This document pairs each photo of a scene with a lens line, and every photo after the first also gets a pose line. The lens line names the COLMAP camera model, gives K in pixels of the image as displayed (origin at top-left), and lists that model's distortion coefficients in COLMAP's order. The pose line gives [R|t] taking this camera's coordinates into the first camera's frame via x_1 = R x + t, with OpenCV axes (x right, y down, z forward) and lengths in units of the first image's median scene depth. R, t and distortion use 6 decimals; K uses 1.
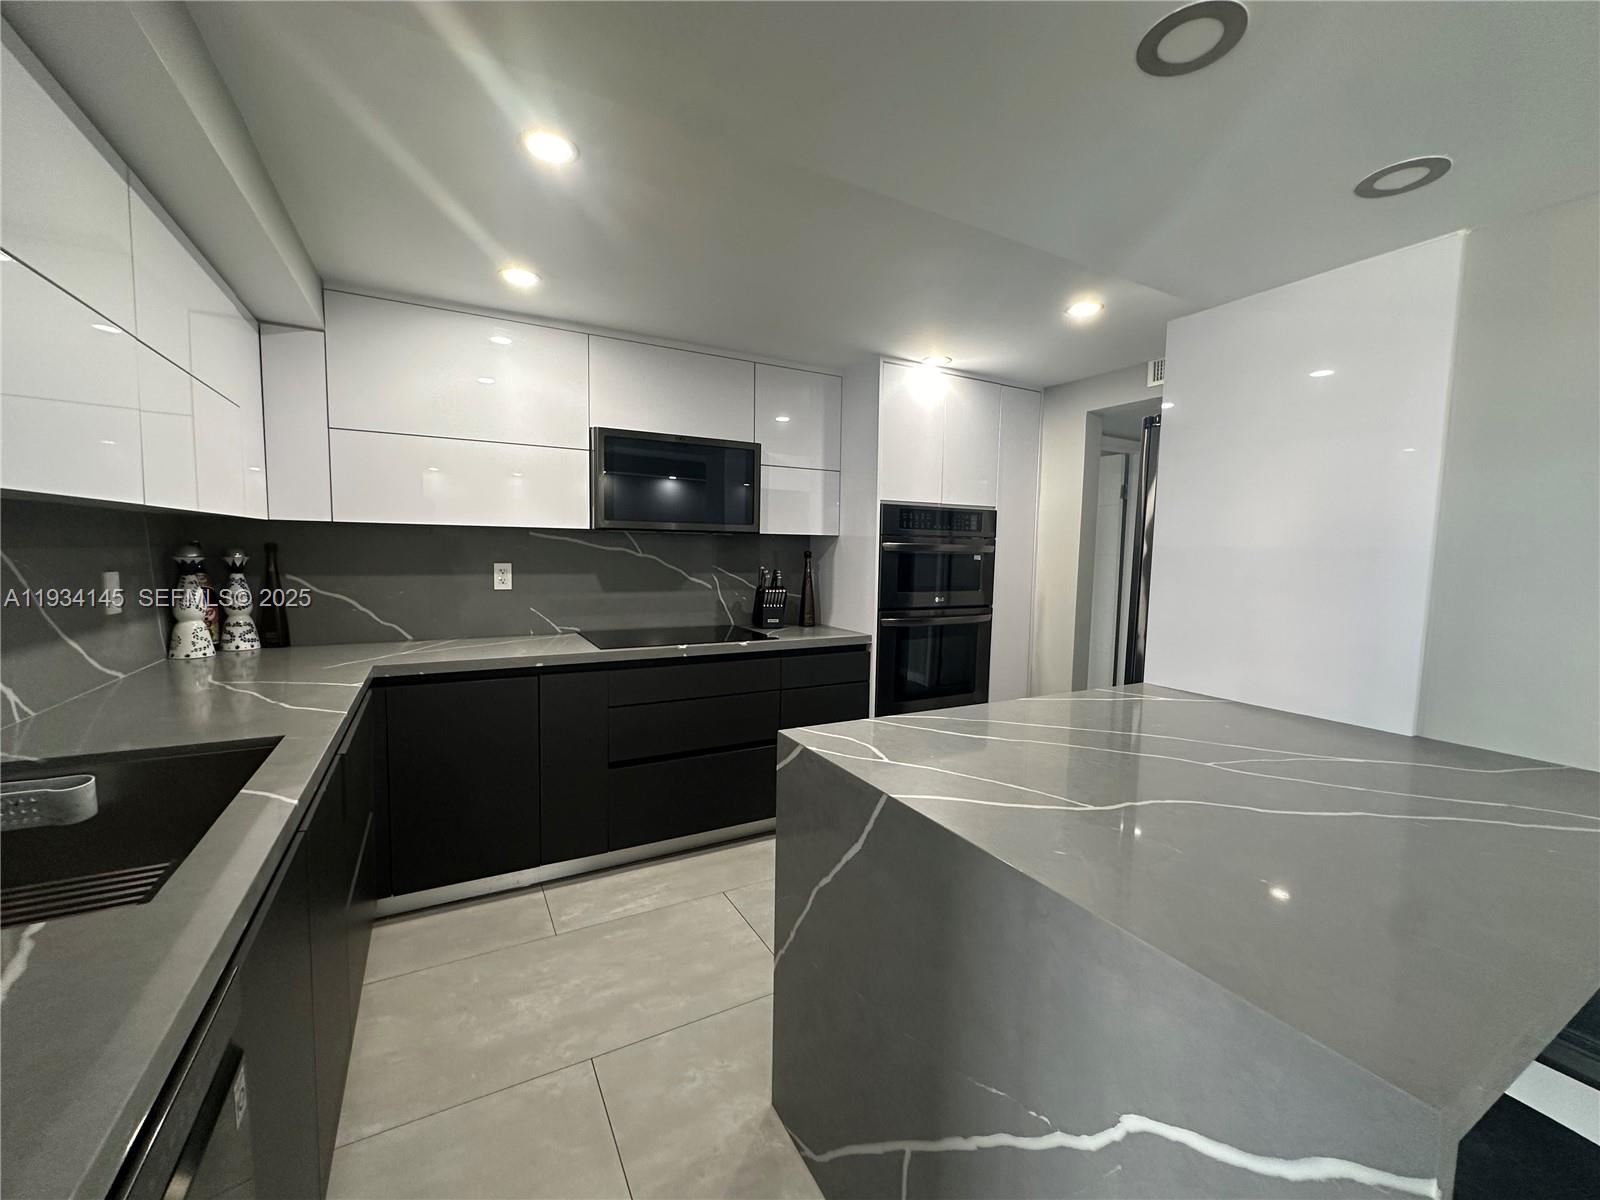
lens RADIAL K [[643.5, 0, 798.2], [0, 643.5, 598.0], [0, 0, 1]] dist [0.000832, 0.000625]
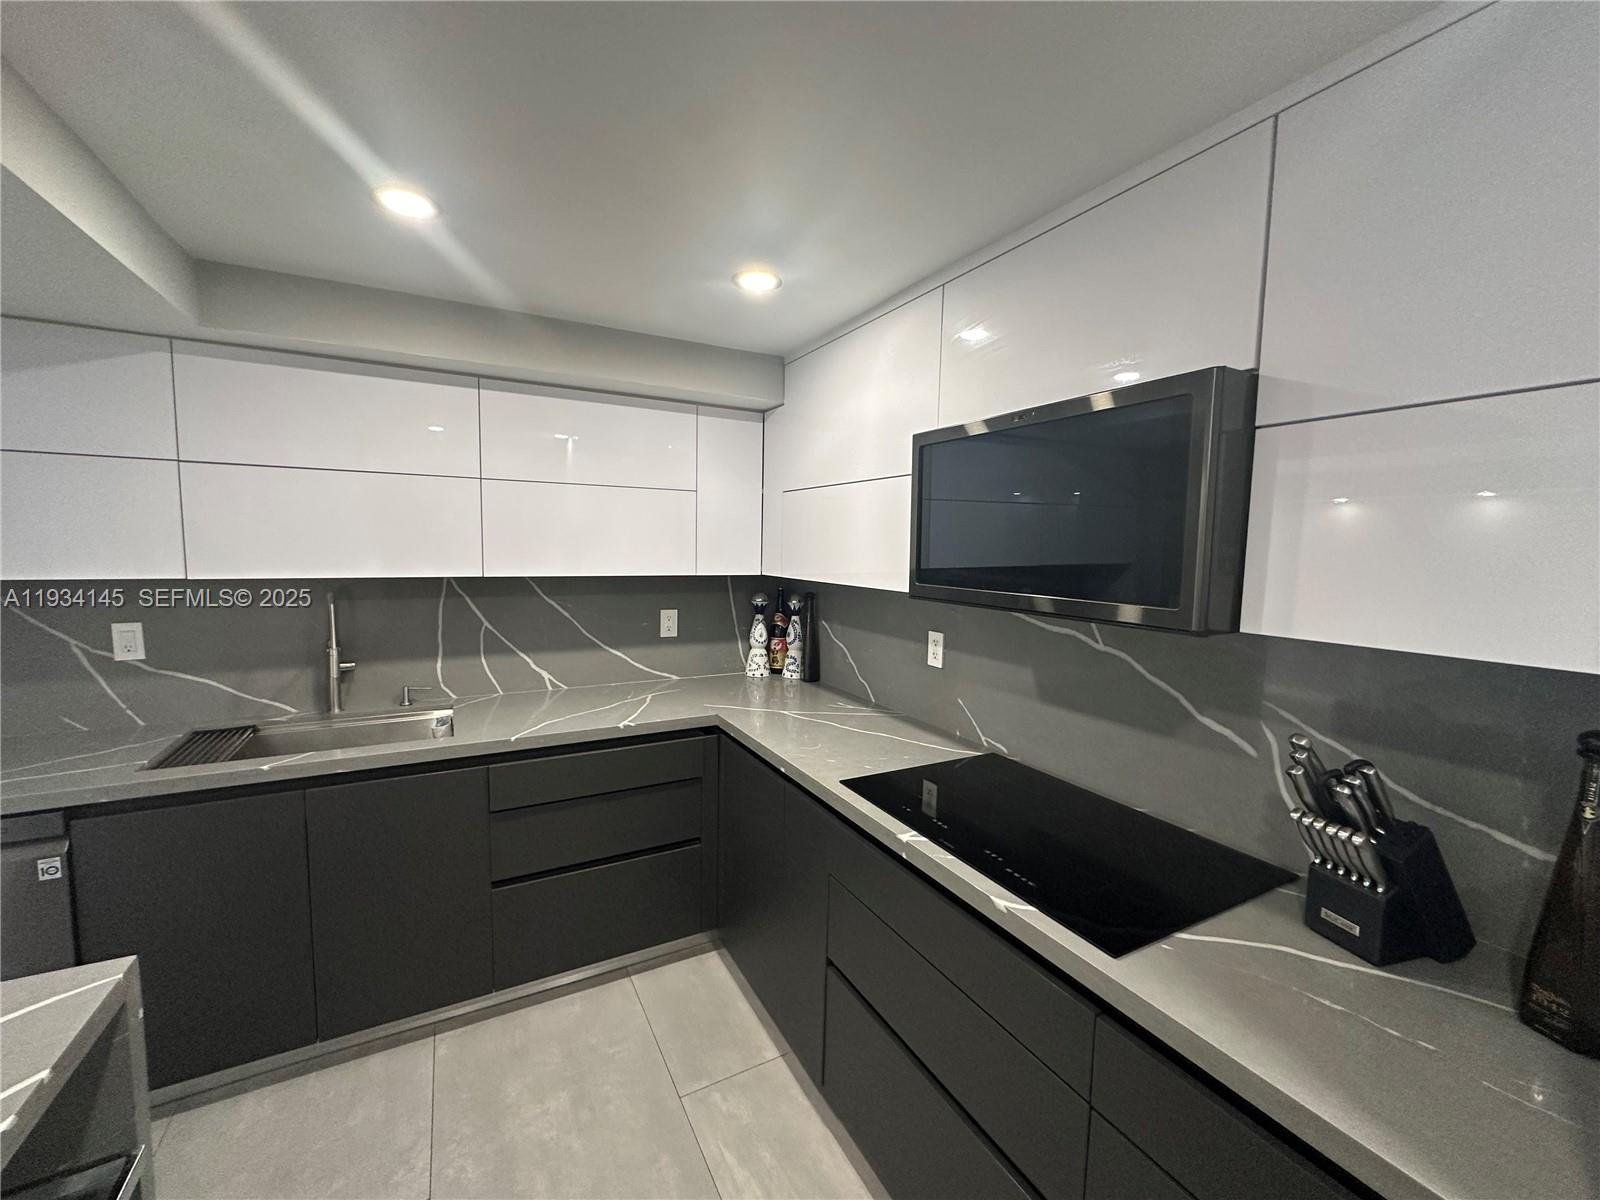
lens RADIAL K [[643.5, 0, 798.2], [0, 643.5, 598.0], [0, 0, 1]] dist [0.000832, 0.000625]
pose [[-0.015419, 0.066196, -0.997687, 0.355324], [-0.097743, 0.992927, 0.067391, -0.154460], [0.995092, 0.098556, -0.008840, 1.006320]]
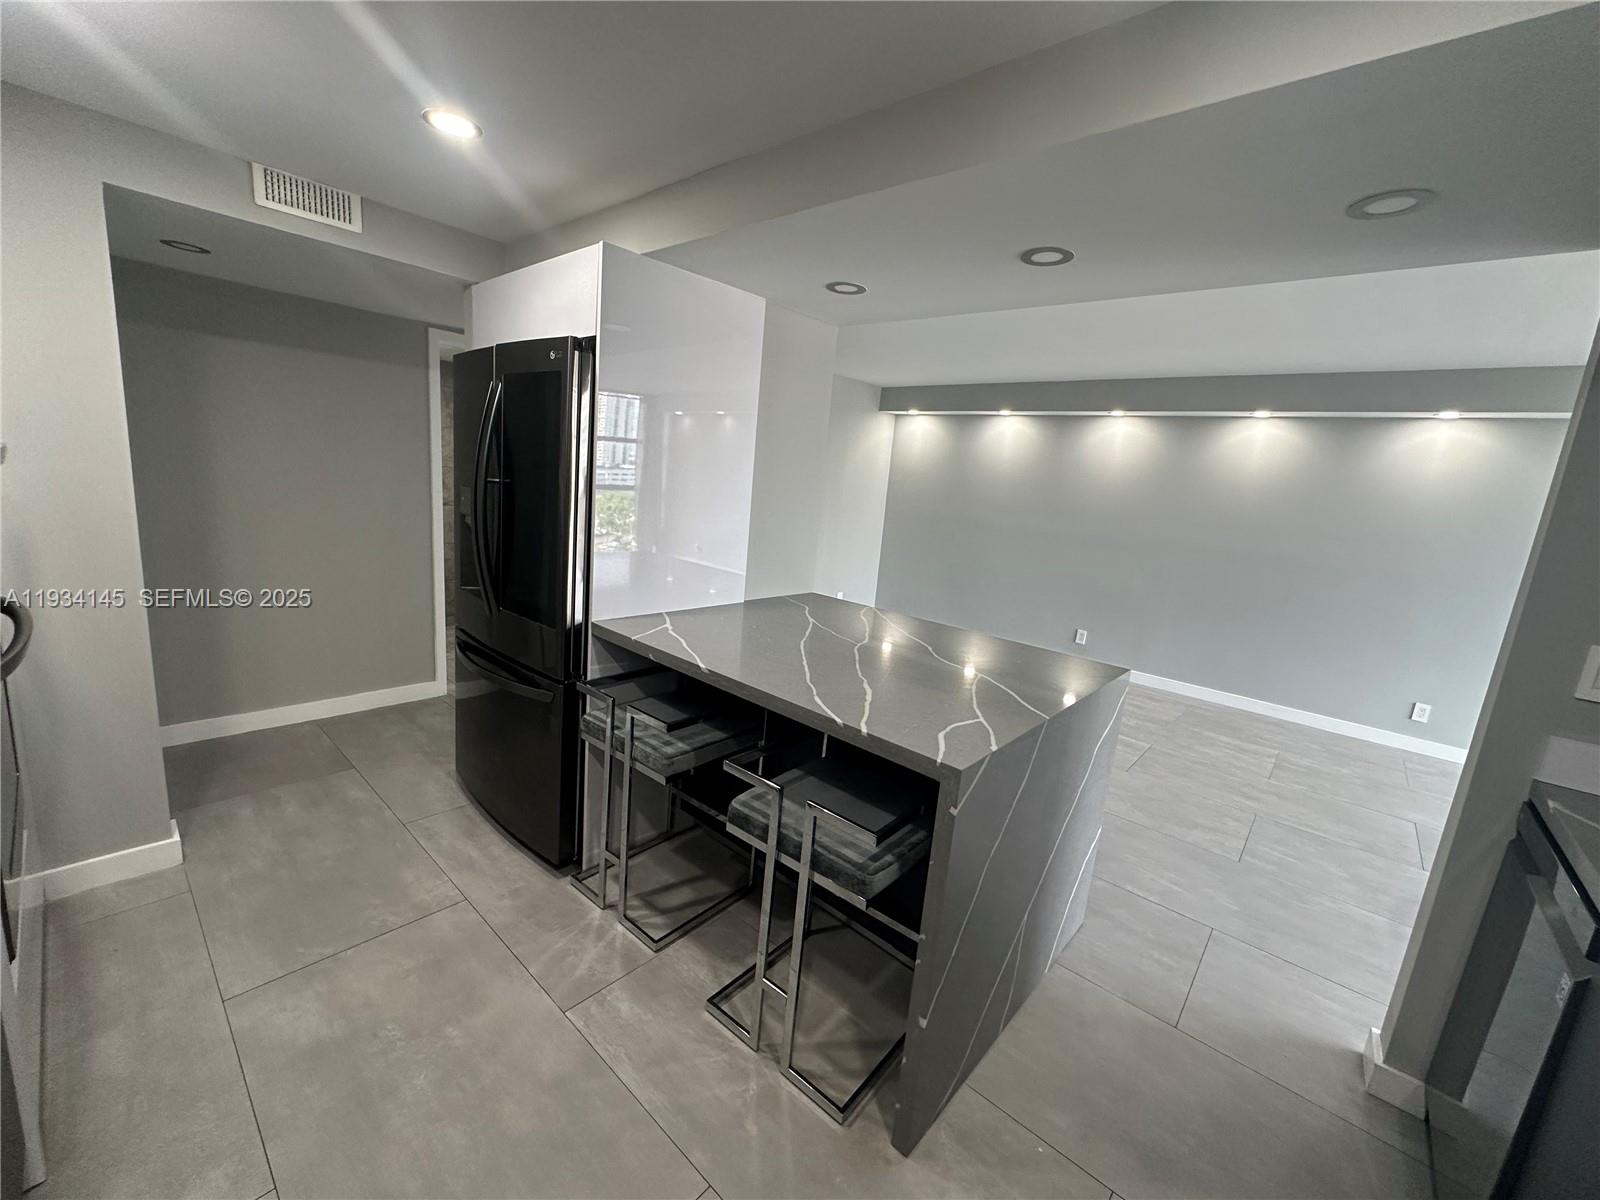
lens RADIAL K [[639.1, 0, 800.0], [0, 639.1, 600.0], [0, 0, 1]] dist [-0.001896, 0.000077]
pose [[-0.328452, -0.228131, 0.916556, -0.416536], [-0.015584, 0.971570, 0.236239, -0.123786], [-0.944392, 0.063310, -0.322670, 0.903167]]
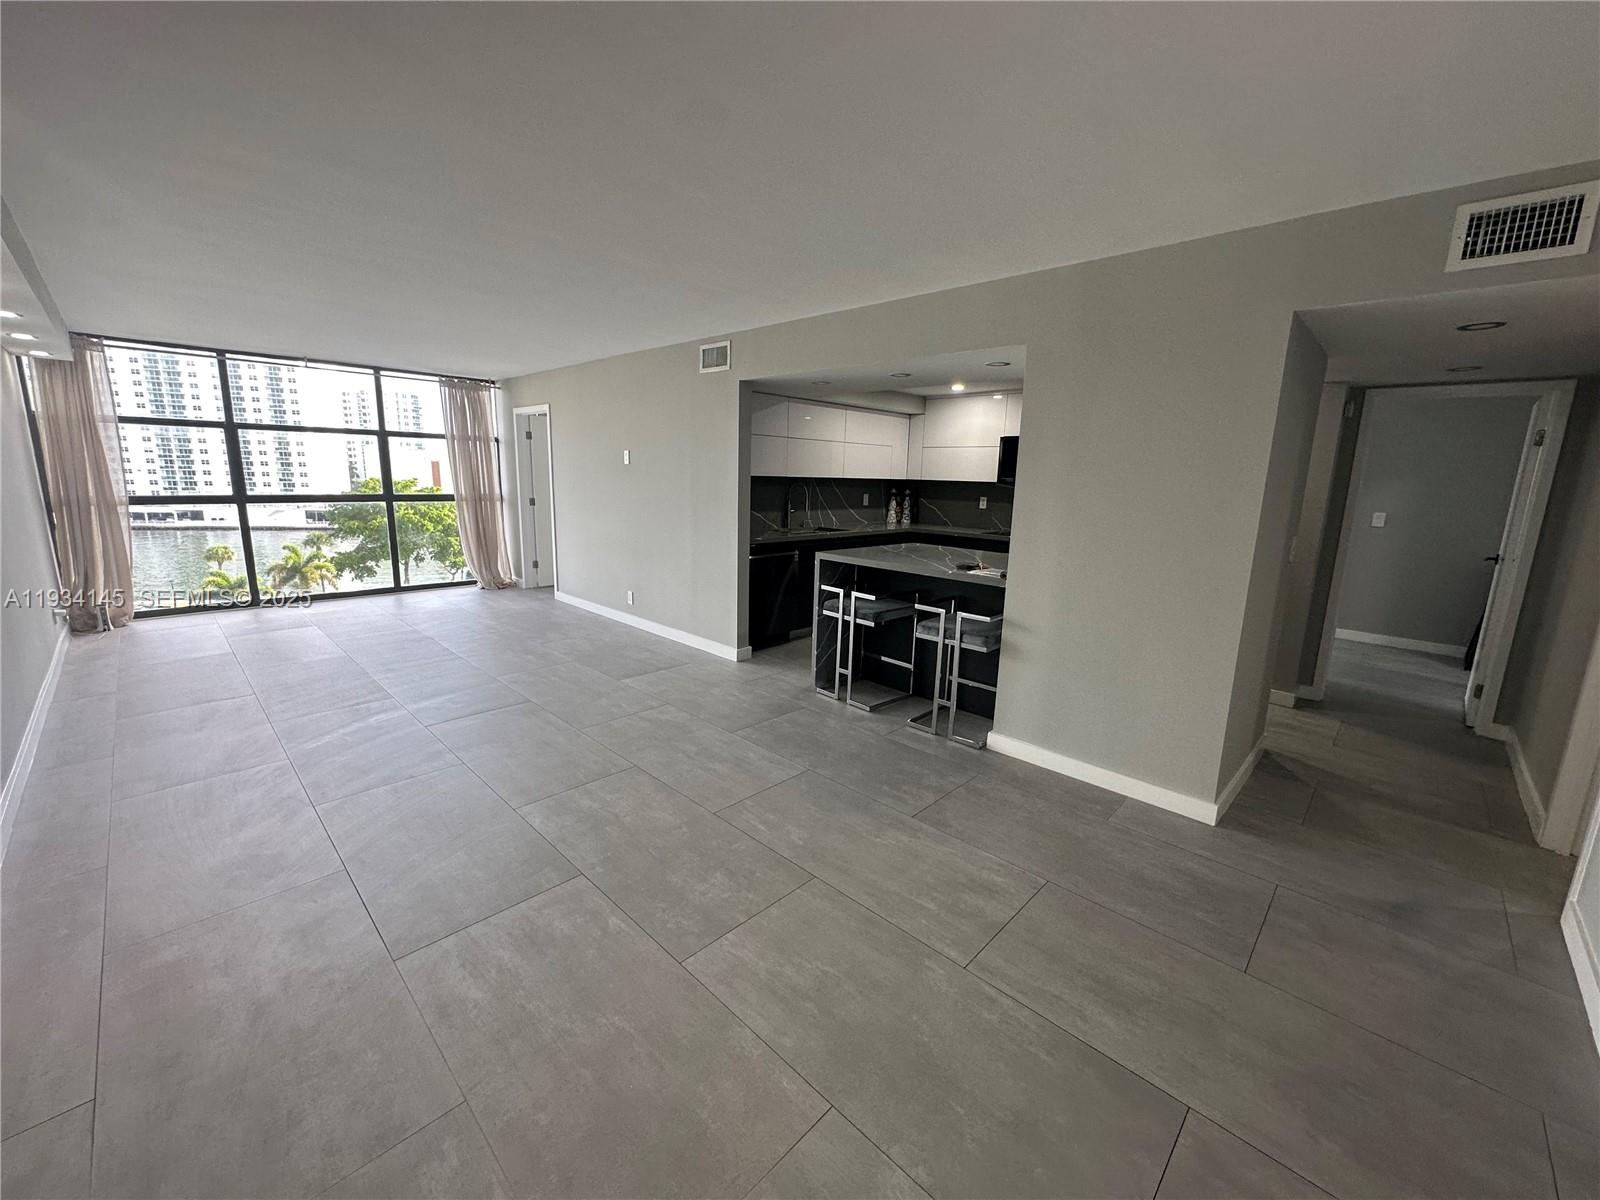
lens RADIAL K [[639.1, 0, 800.0], [0, 639.1, 600.0], [0, 0, 1]] dist [-0.001896, 0.000077]
pose [[0.288275, 0.172045, -0.941965, 1.886458], [-0.095941, 0.983966, 0.150355, 0.034143], [0.952729, 0.047029, 0.300159, -0.358931]]
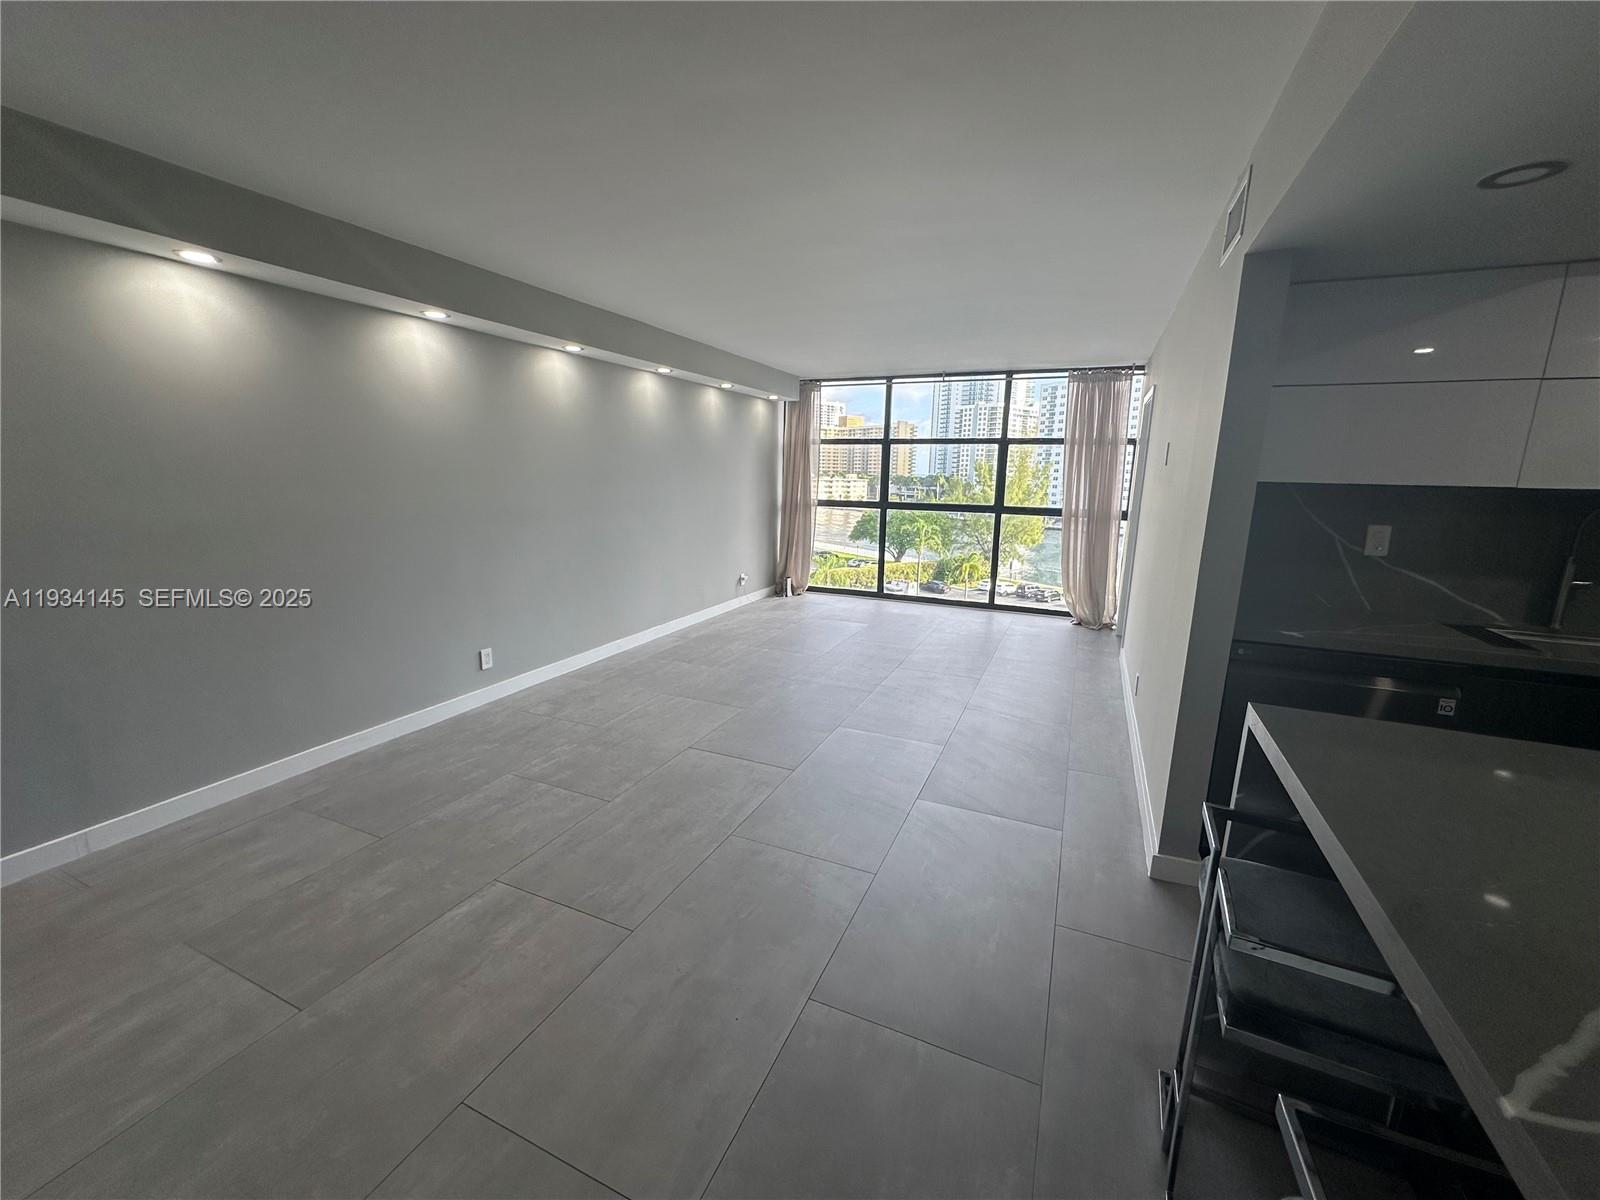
lens RADIAL K [[639.1, 0, 800.0], [0, 639.1, 600.0], [0, 0, 1]] dist [-0.001896, 0.000077]
pose [[-0.800872, 0.082962, -0.593061, 0.887624], [-0.083792, 0.965089, 0.248157, -0.040554], [0.592944, 0.248436, -0.765962, 0.394334]]
